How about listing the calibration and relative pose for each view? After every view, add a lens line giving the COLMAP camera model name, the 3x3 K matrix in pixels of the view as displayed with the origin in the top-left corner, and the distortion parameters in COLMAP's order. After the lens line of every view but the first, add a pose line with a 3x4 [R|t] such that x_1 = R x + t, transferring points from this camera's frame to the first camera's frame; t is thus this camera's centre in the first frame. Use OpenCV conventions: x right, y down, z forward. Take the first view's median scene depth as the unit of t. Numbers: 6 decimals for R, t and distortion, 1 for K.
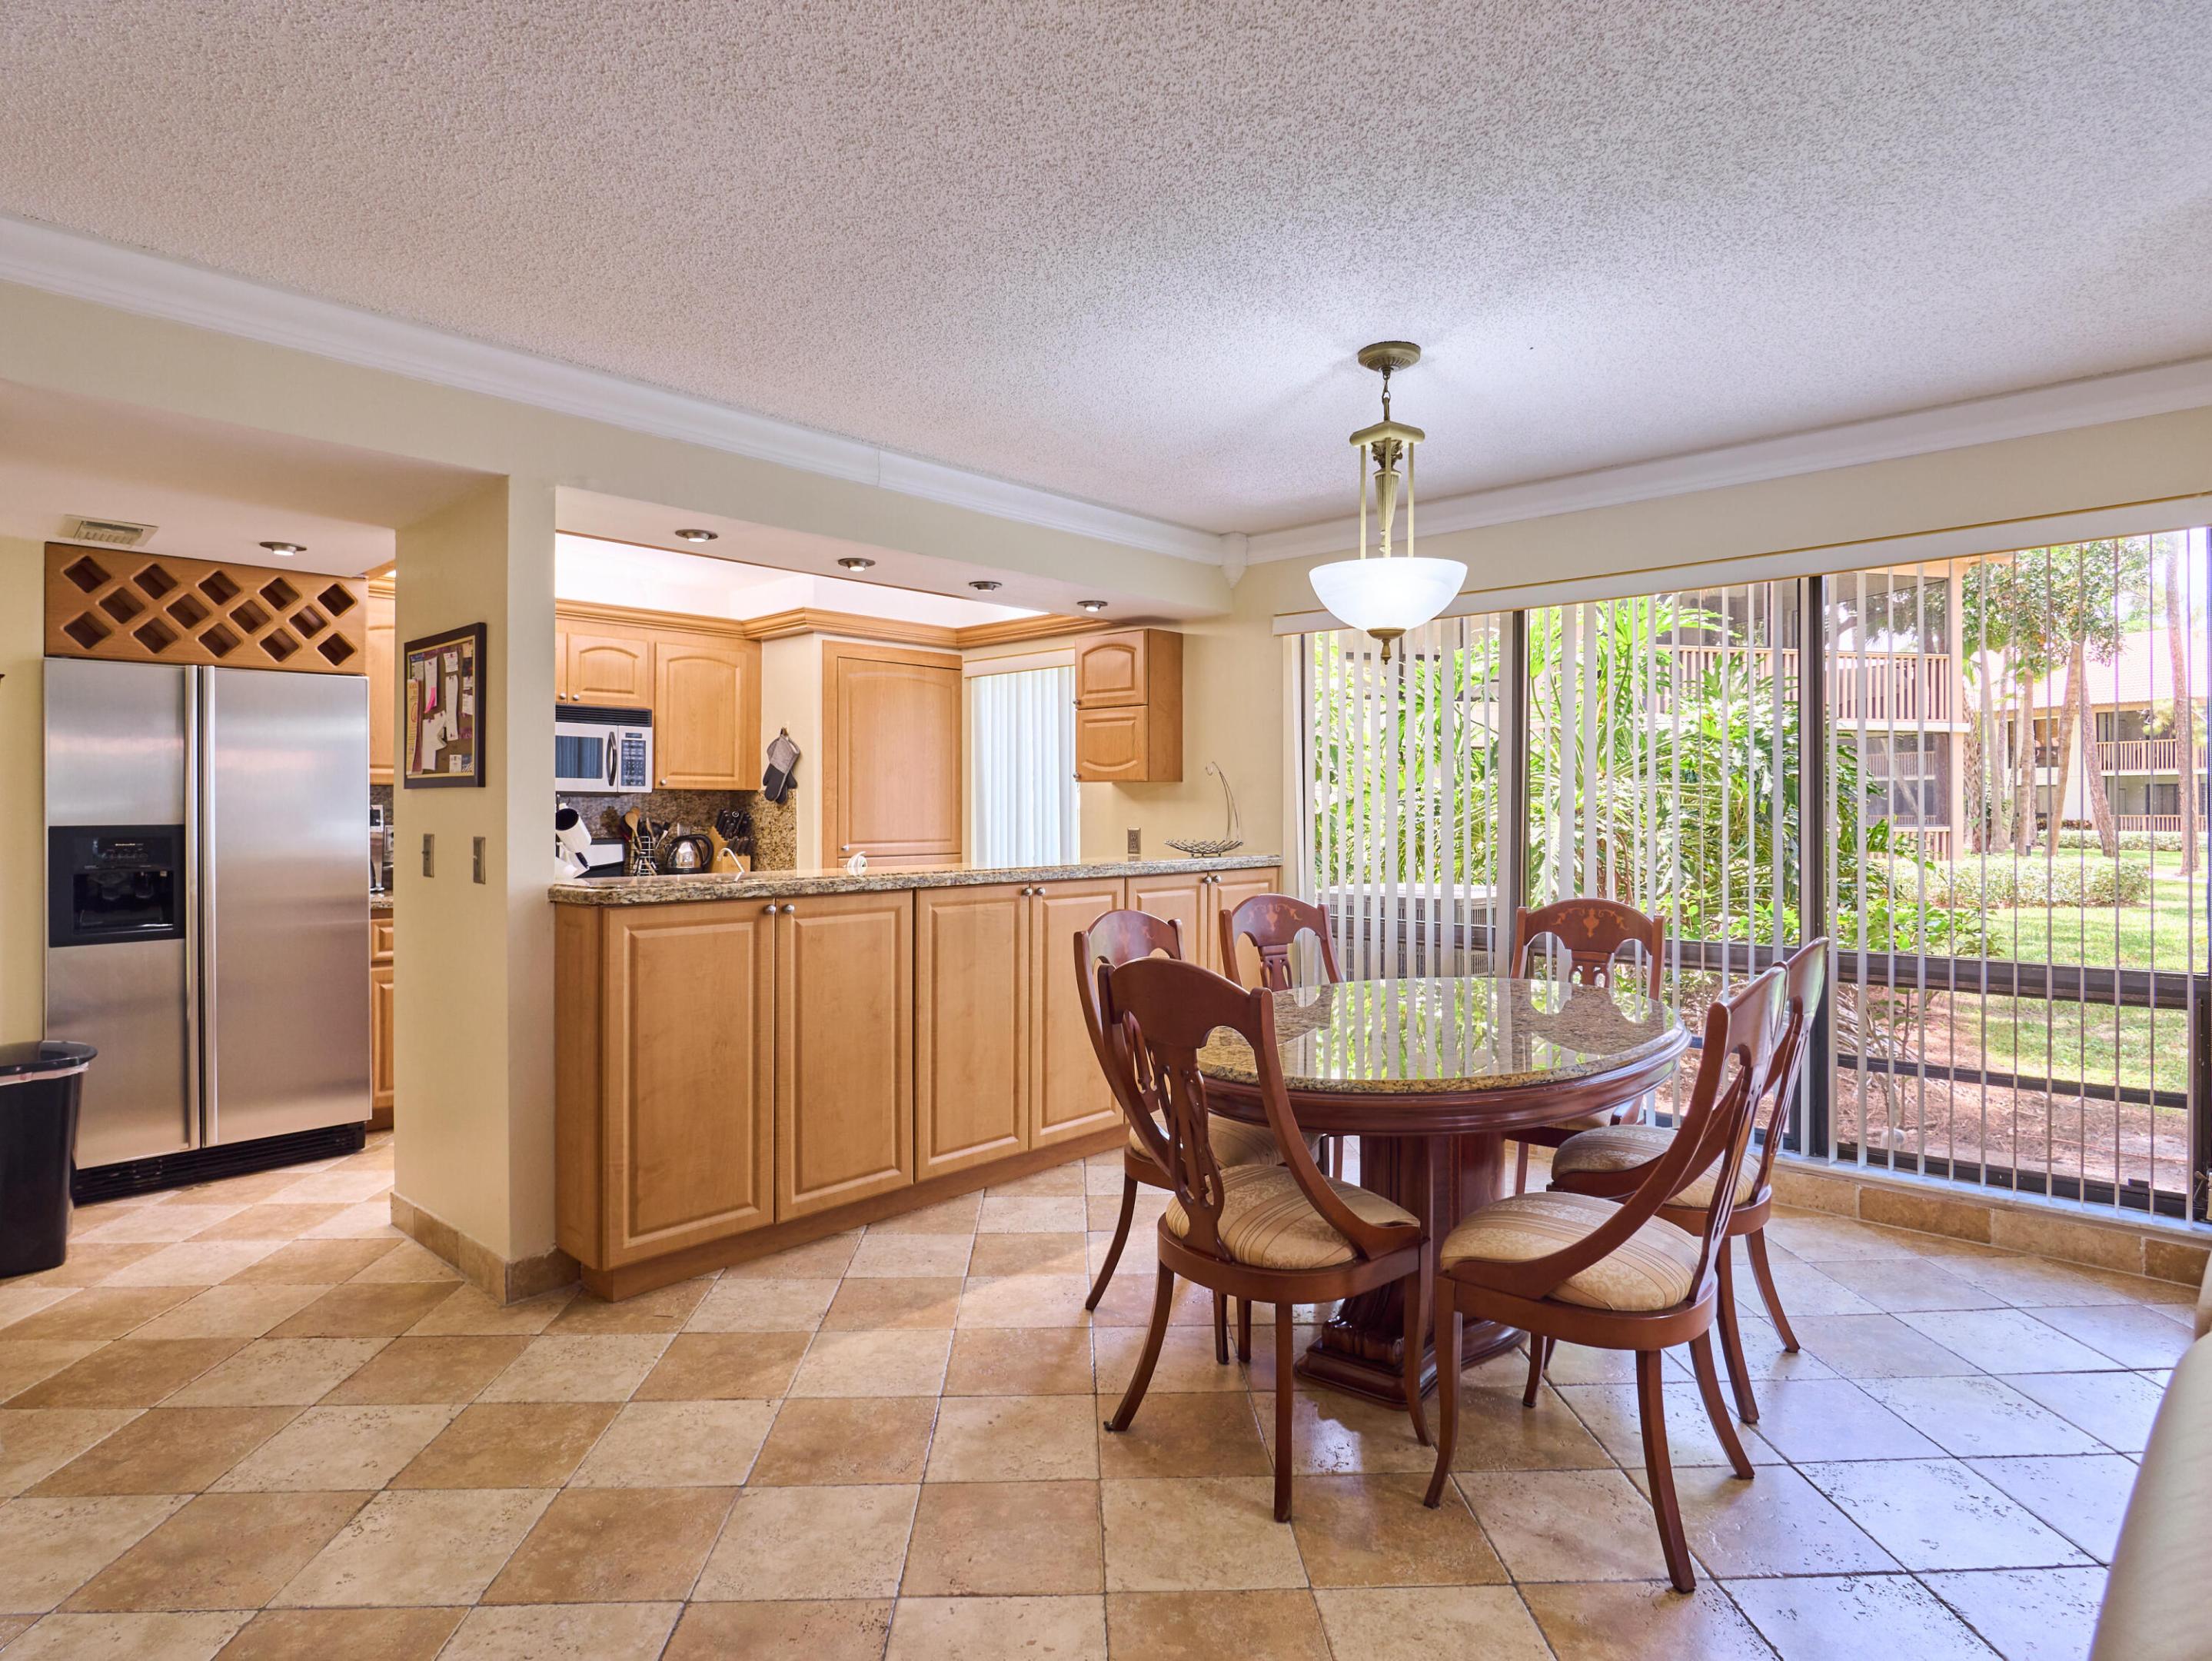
lens RADIAL K [[1206.7, 0, 1104.9], [0, 1206.7, 814.0], [0, 0, 1]] dist [-0.007942, -0.002648]
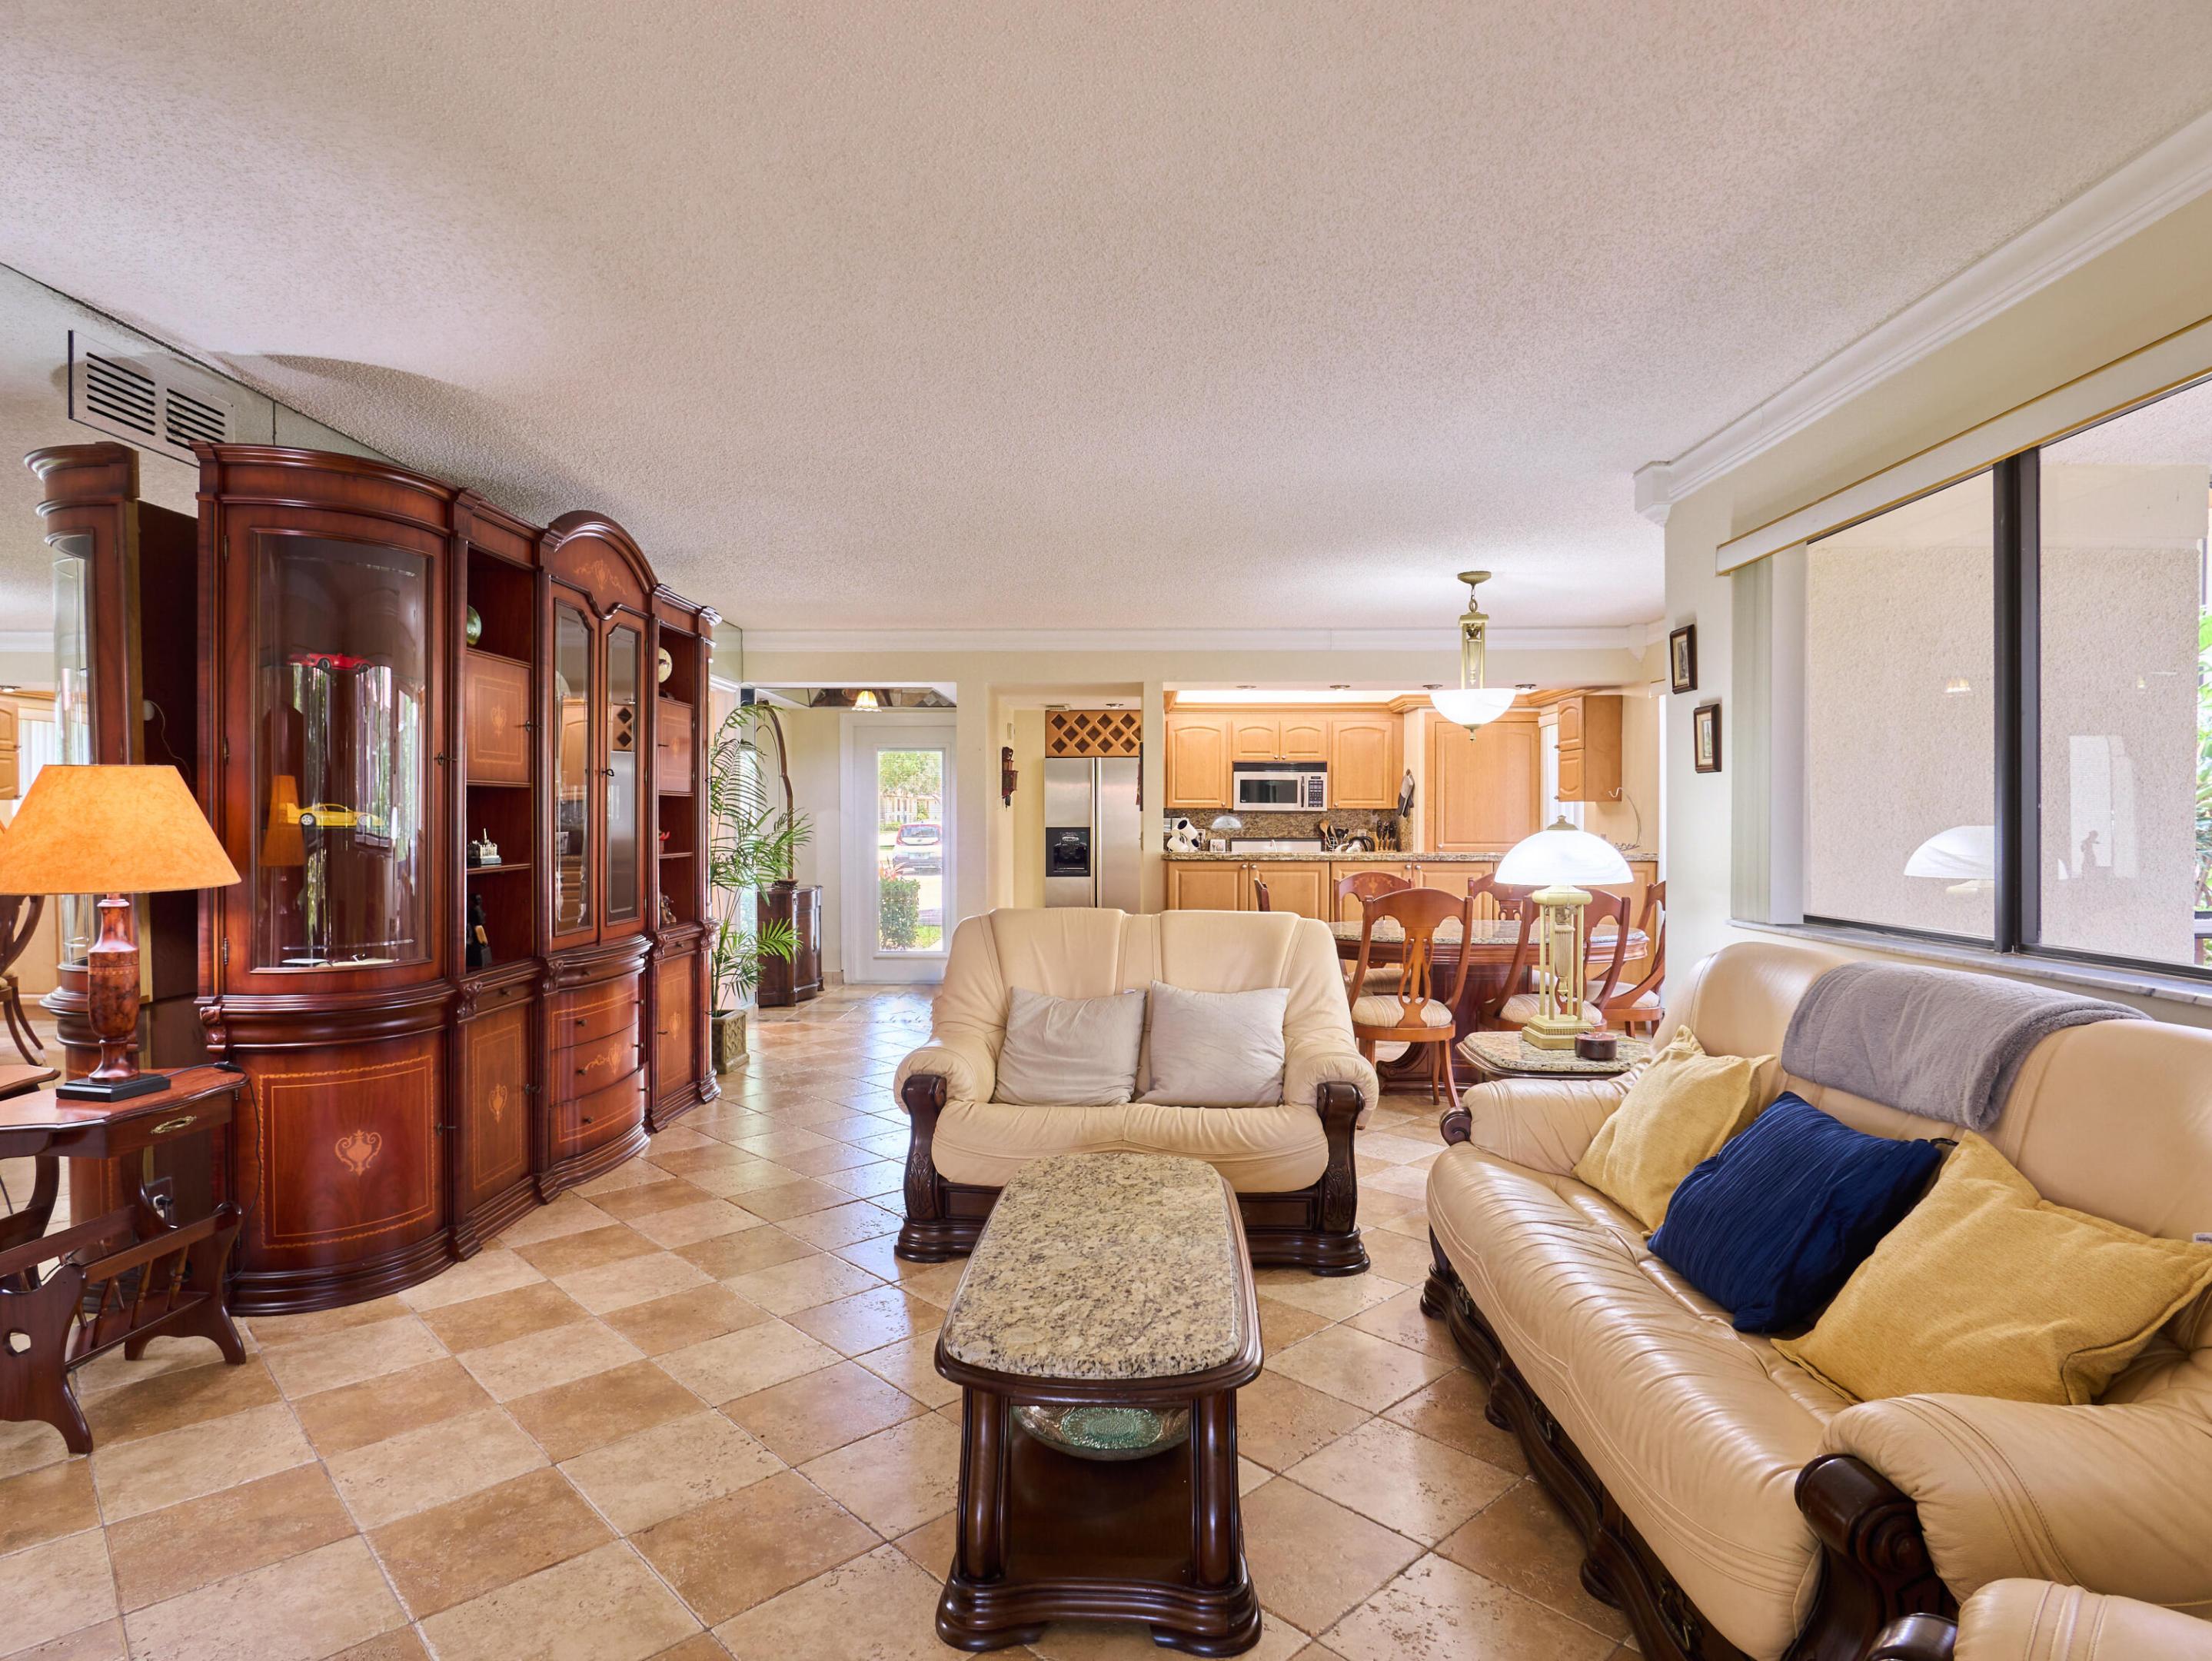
lens RADIAL K [[1206.7, 0, 1100.6], [0, 1206.7, 829.7], [0, 0, 1]] dist [-0.007942, -0.002648]
pose [[0.666250, 0.006234, -0.745703, 0.716316], [-0.005339, 0.999979, 0.003589, 0.004328], [0.745710, 0.001590, 0.666269, -0.386970]]
